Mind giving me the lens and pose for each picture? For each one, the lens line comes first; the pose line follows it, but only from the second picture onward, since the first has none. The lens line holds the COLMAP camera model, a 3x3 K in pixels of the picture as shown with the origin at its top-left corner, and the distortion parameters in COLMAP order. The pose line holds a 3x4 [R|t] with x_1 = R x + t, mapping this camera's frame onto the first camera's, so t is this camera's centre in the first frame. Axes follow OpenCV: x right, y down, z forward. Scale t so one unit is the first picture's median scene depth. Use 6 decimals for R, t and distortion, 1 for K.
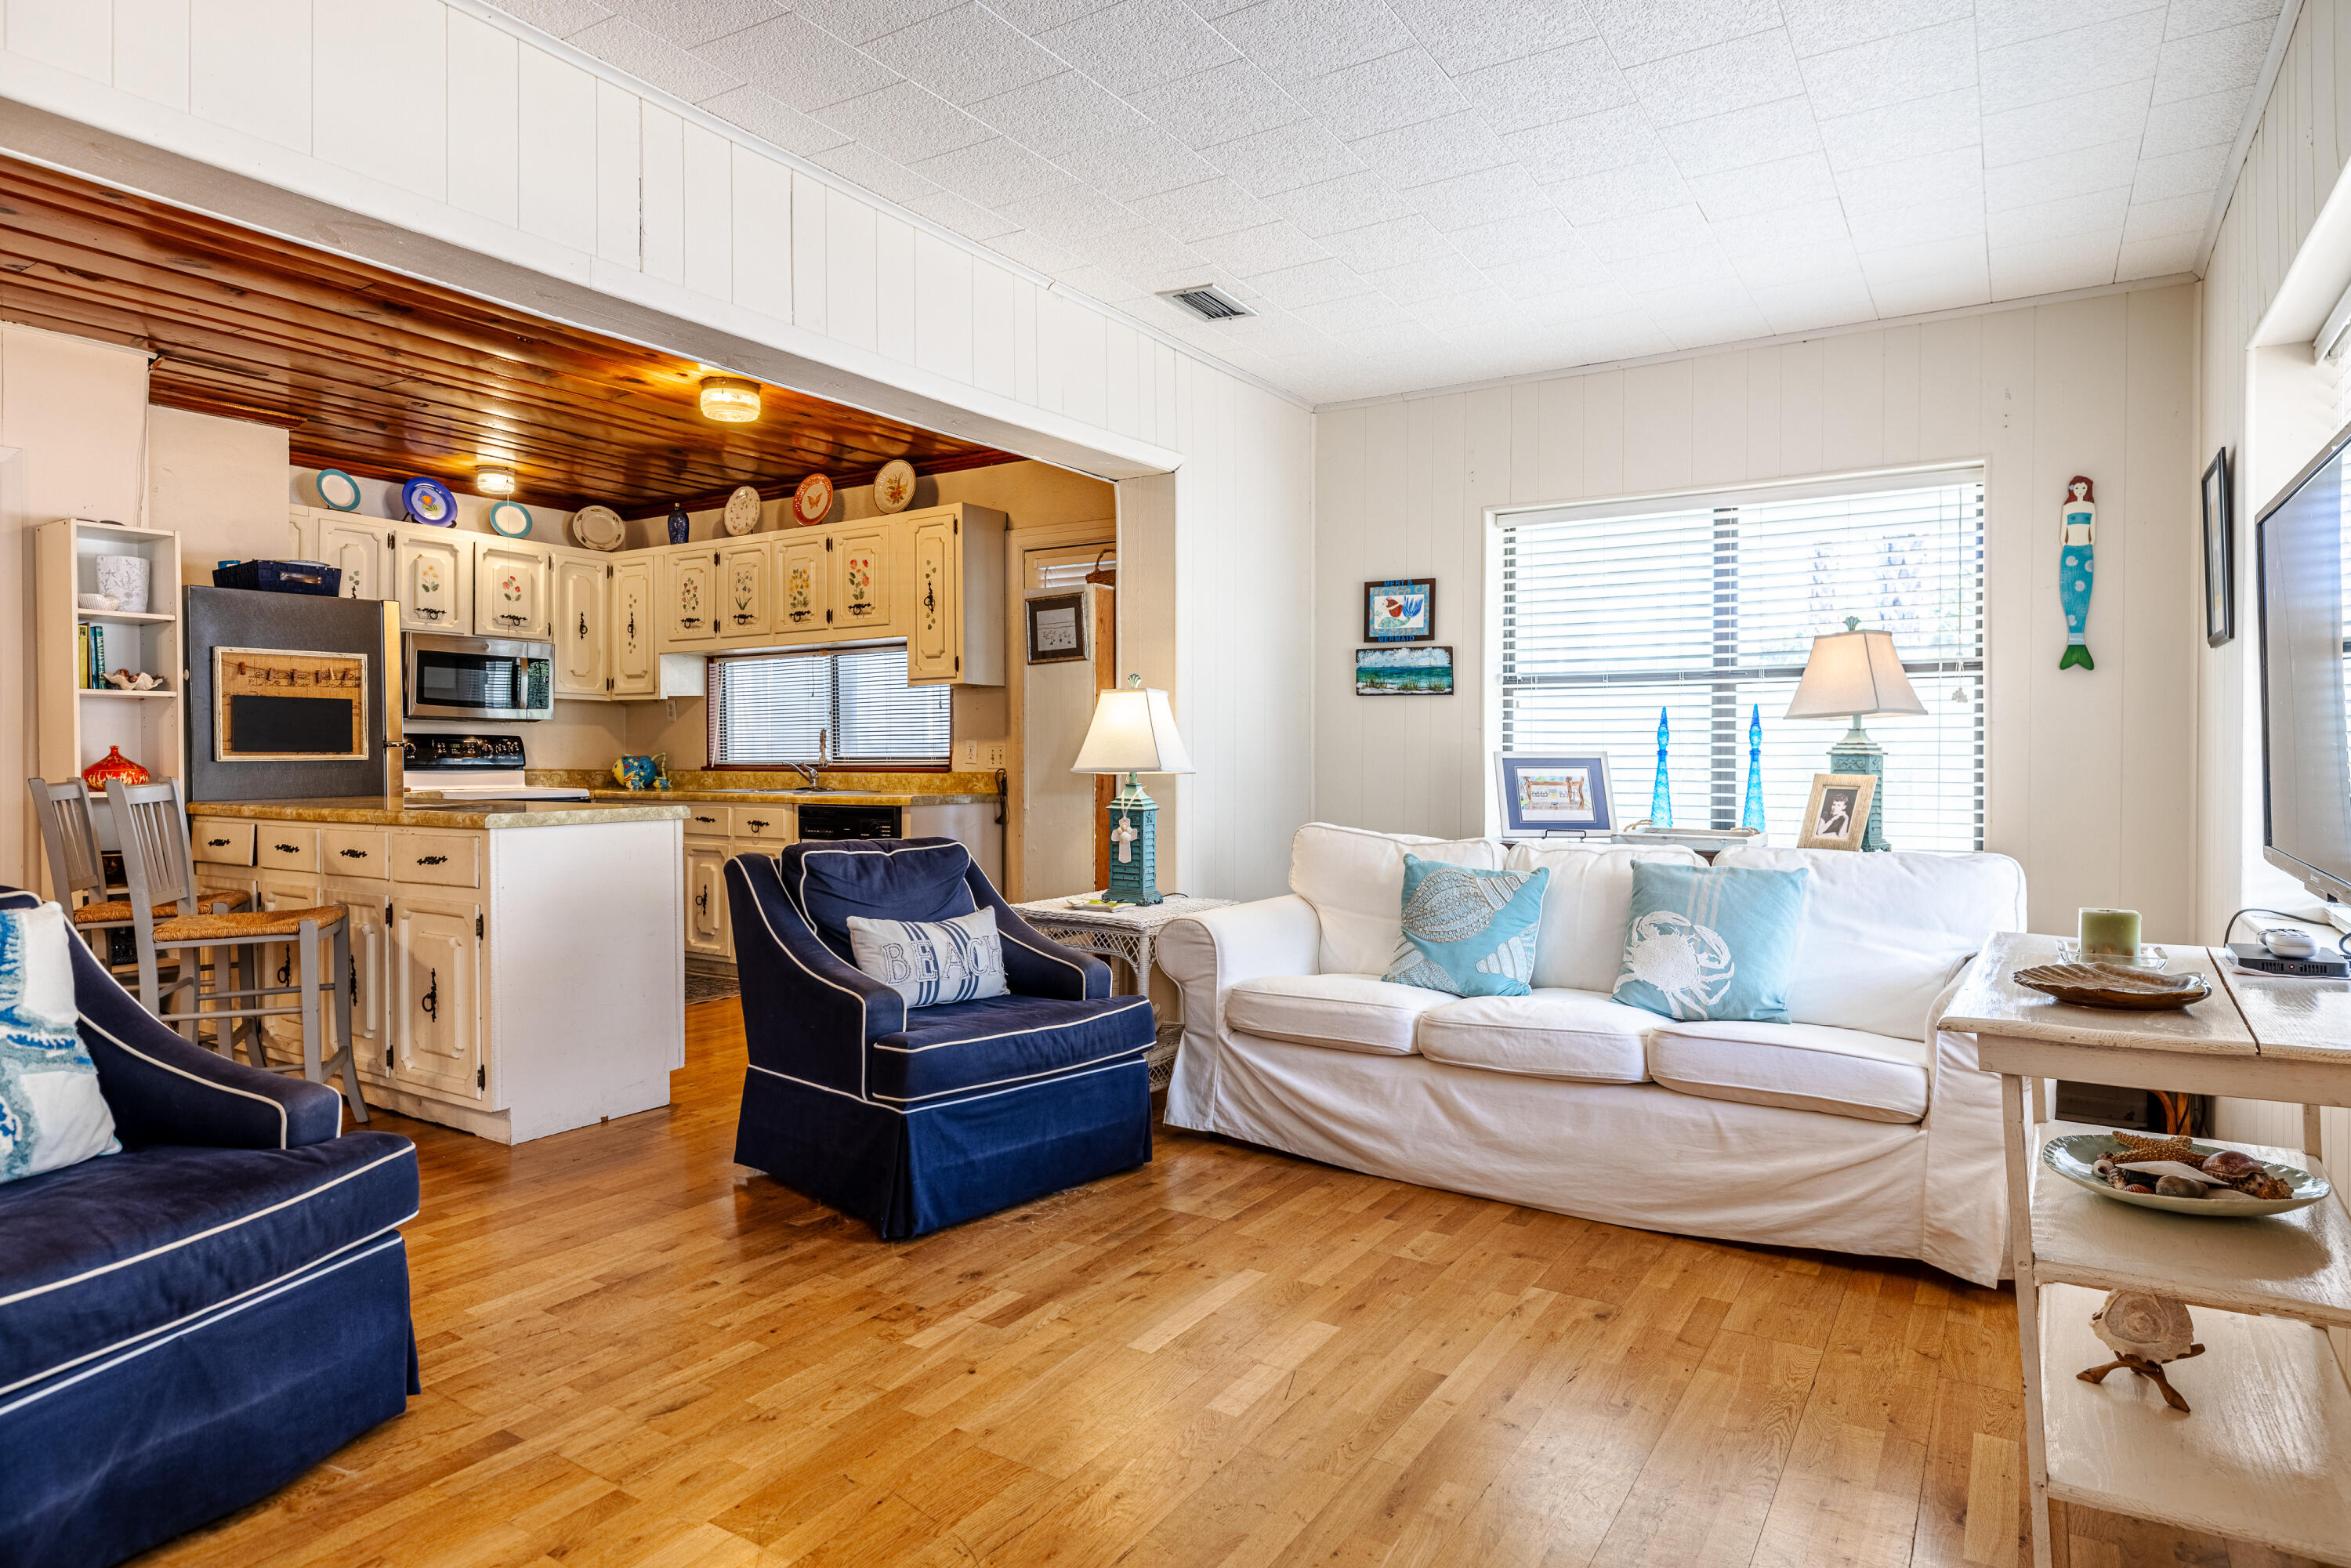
lens RADIAL K [[1334.4, 0, 1175.5], [0, 1334.4, 784.0], [0, 0, 1]] dist [-0.001071, -0.000464]
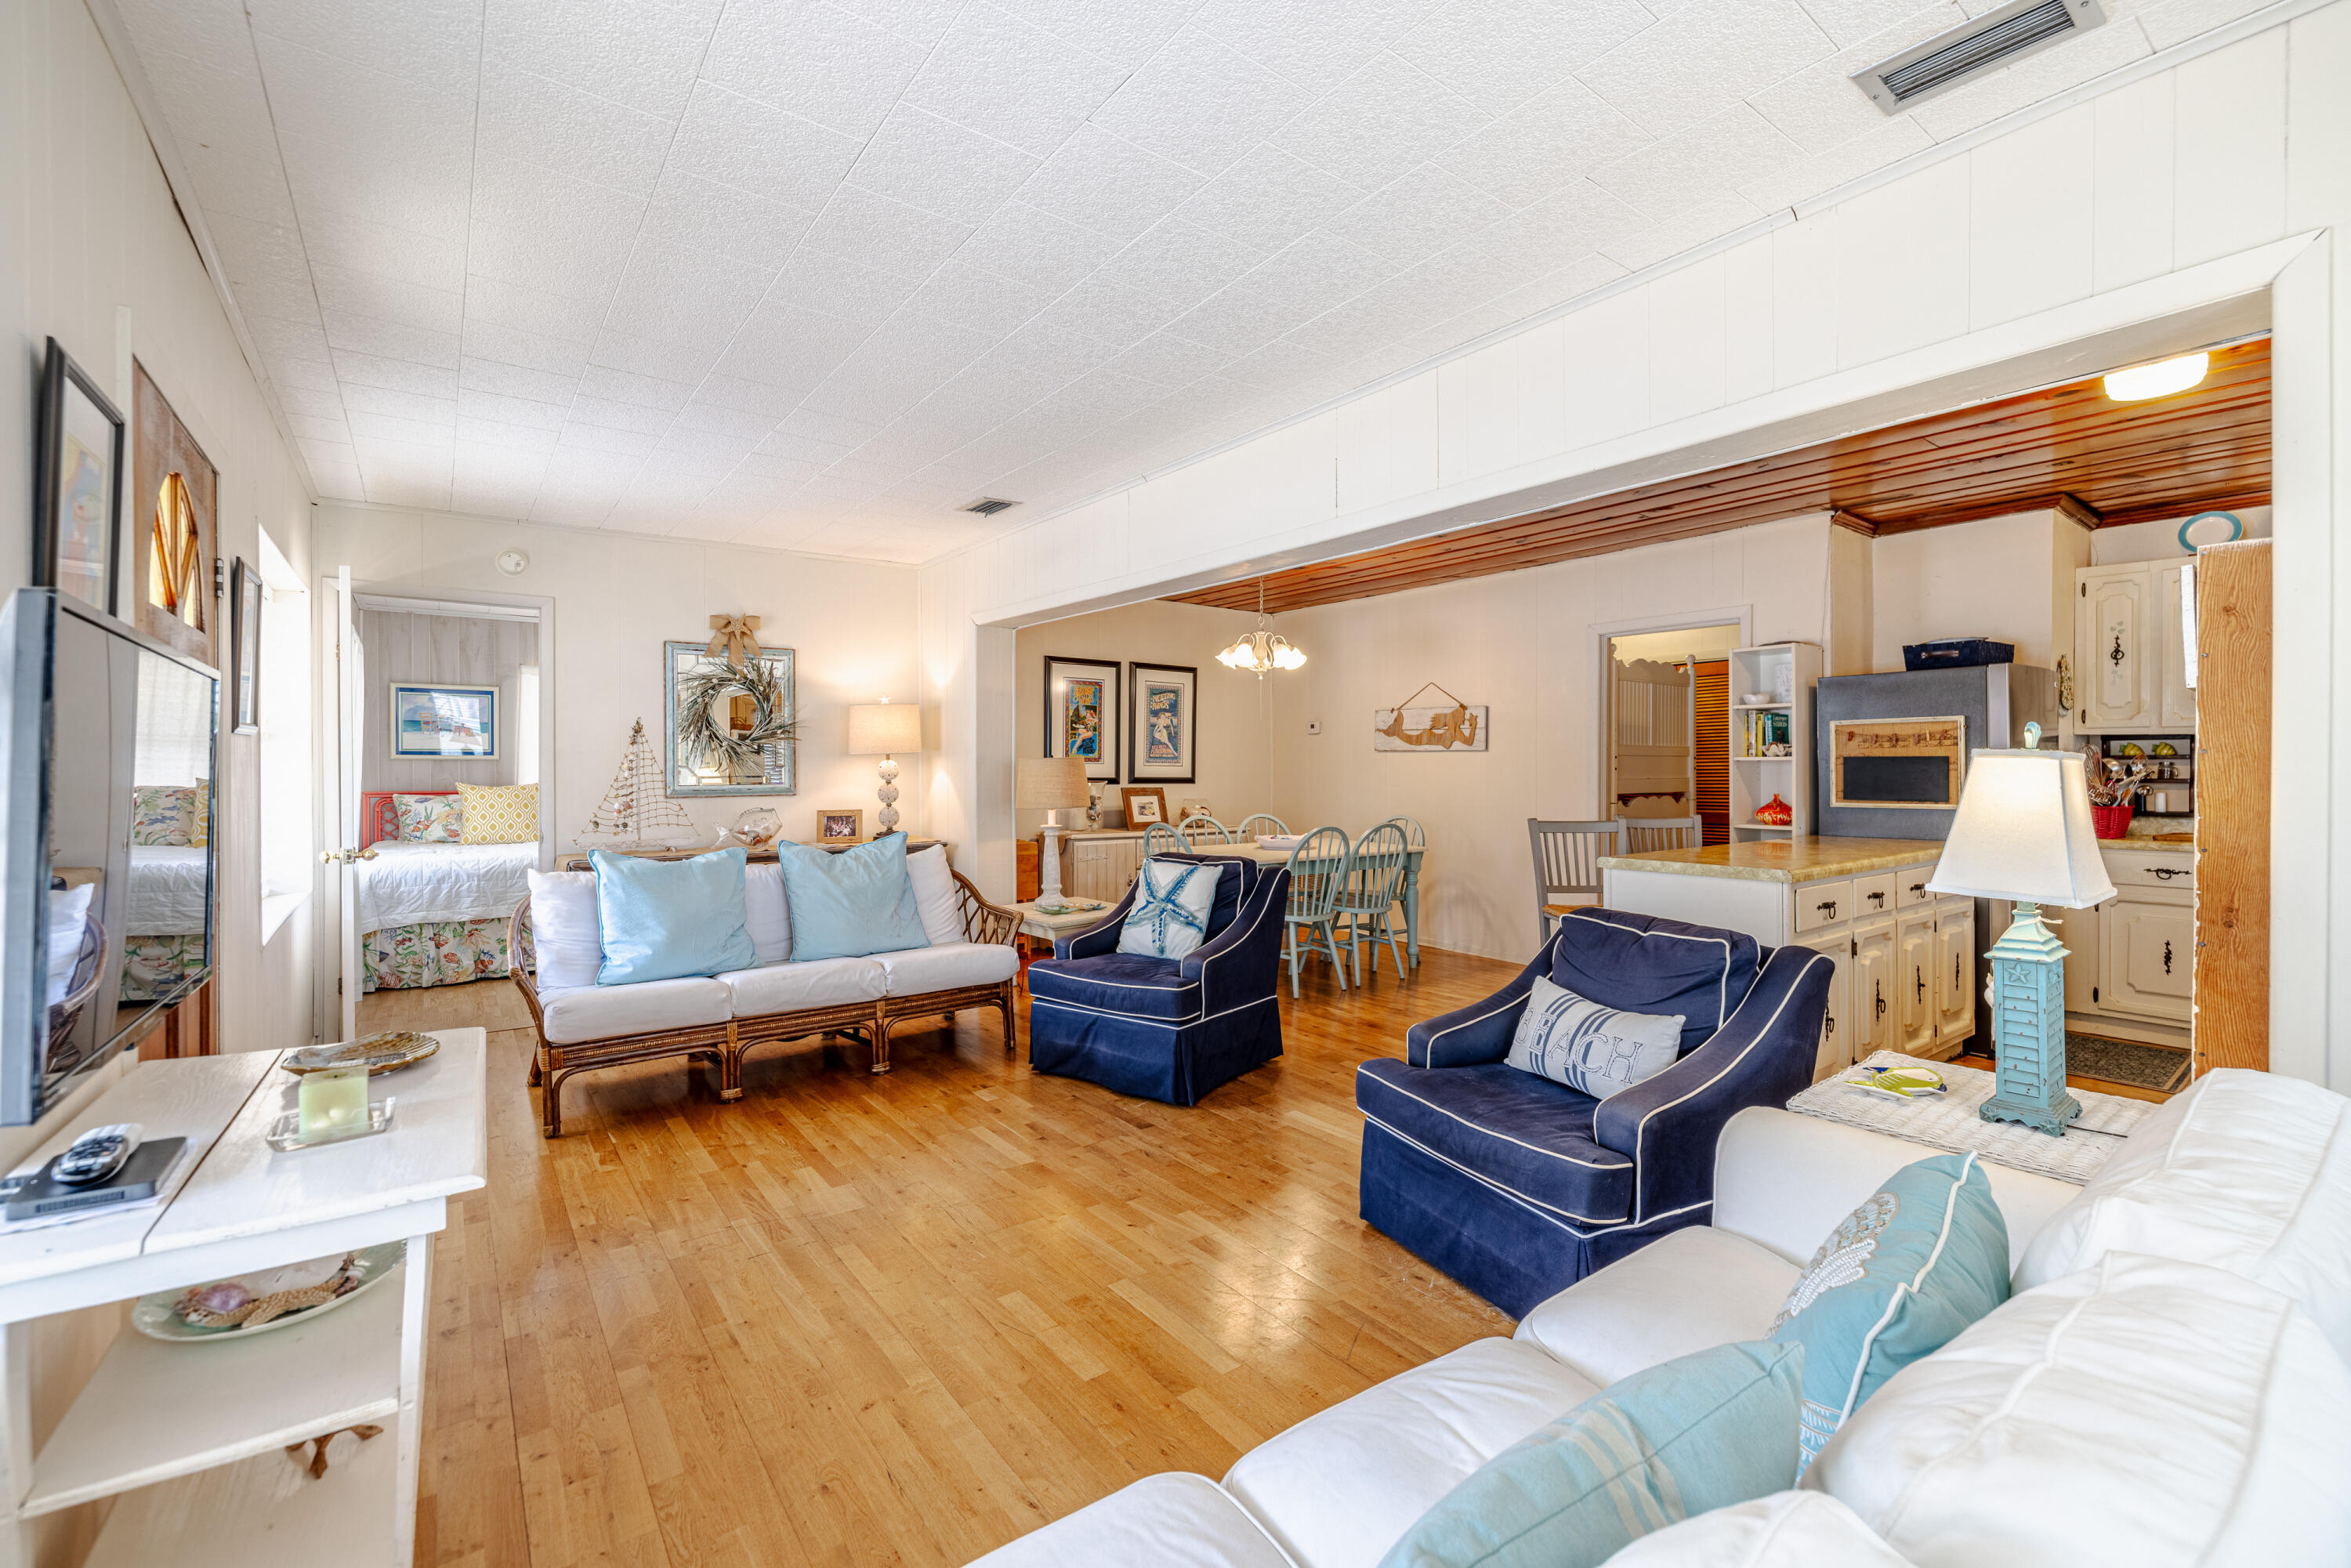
lens RADIAL K [[1019.8, 0, 1171.1], [0, 1019.8, 769.3], [0, 0, 1]] dist [0.001034, -0.000910]
pose [[-0.367057, 0.006717, -0.930174, 0.478900], [-0.017607, 0.999745, 0.014168, -0.056841], [0.930032, 0.021578, -0.366845, 0.751721]]
